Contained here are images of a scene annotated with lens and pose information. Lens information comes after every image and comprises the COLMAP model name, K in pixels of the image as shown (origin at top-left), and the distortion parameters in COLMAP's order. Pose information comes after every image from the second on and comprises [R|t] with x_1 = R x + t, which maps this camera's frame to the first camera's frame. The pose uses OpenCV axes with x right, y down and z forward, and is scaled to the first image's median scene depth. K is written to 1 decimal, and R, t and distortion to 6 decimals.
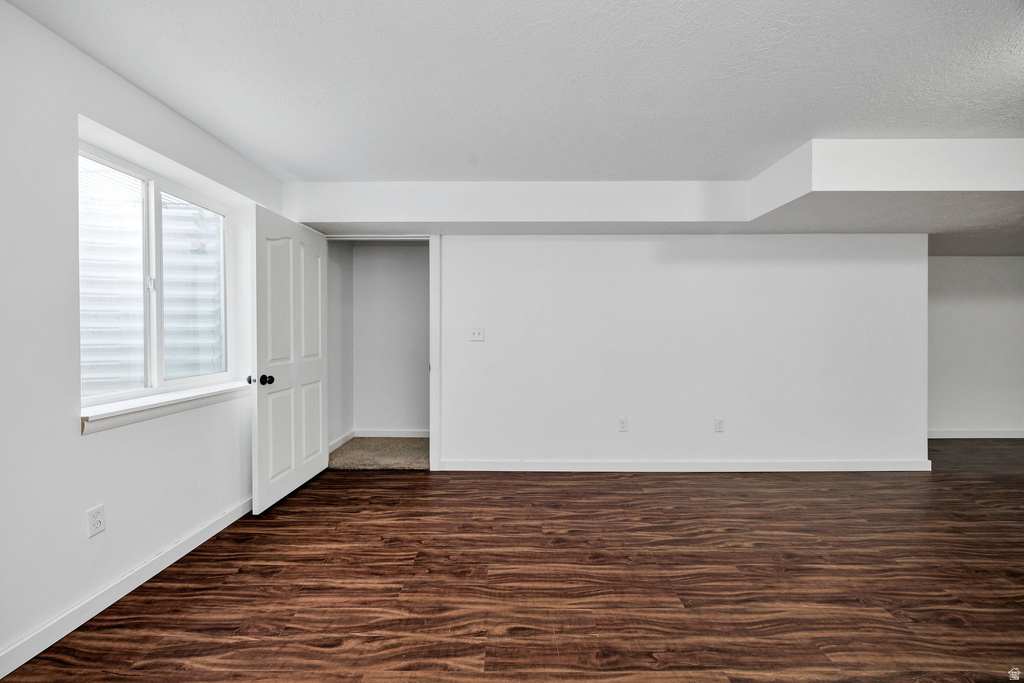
lens RADIAL K [[413.8, 0, 514.9], [0, 413.8, 335.3], [0, 0, 1]] dist [0.001038, -0.000106]
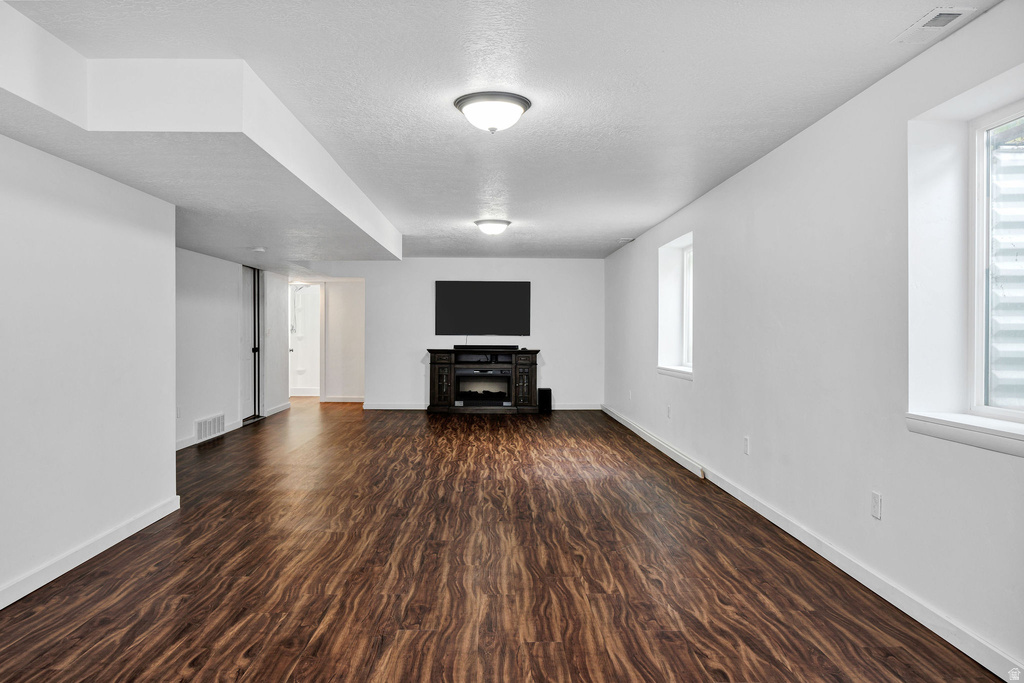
lens RADIAL K [[721.6, 0, 513.6], [0, 721.6, 343.1], [0, 0, 1]] dist [-0.007237, -0.001951]
pose [[-0.042217, -0.012810, 0.999026, -0.566955], [-0.000494, 0.999918, 0.012801, -0.005102], [-0.999108, 0.000047, -0.042219, 0.625317]]
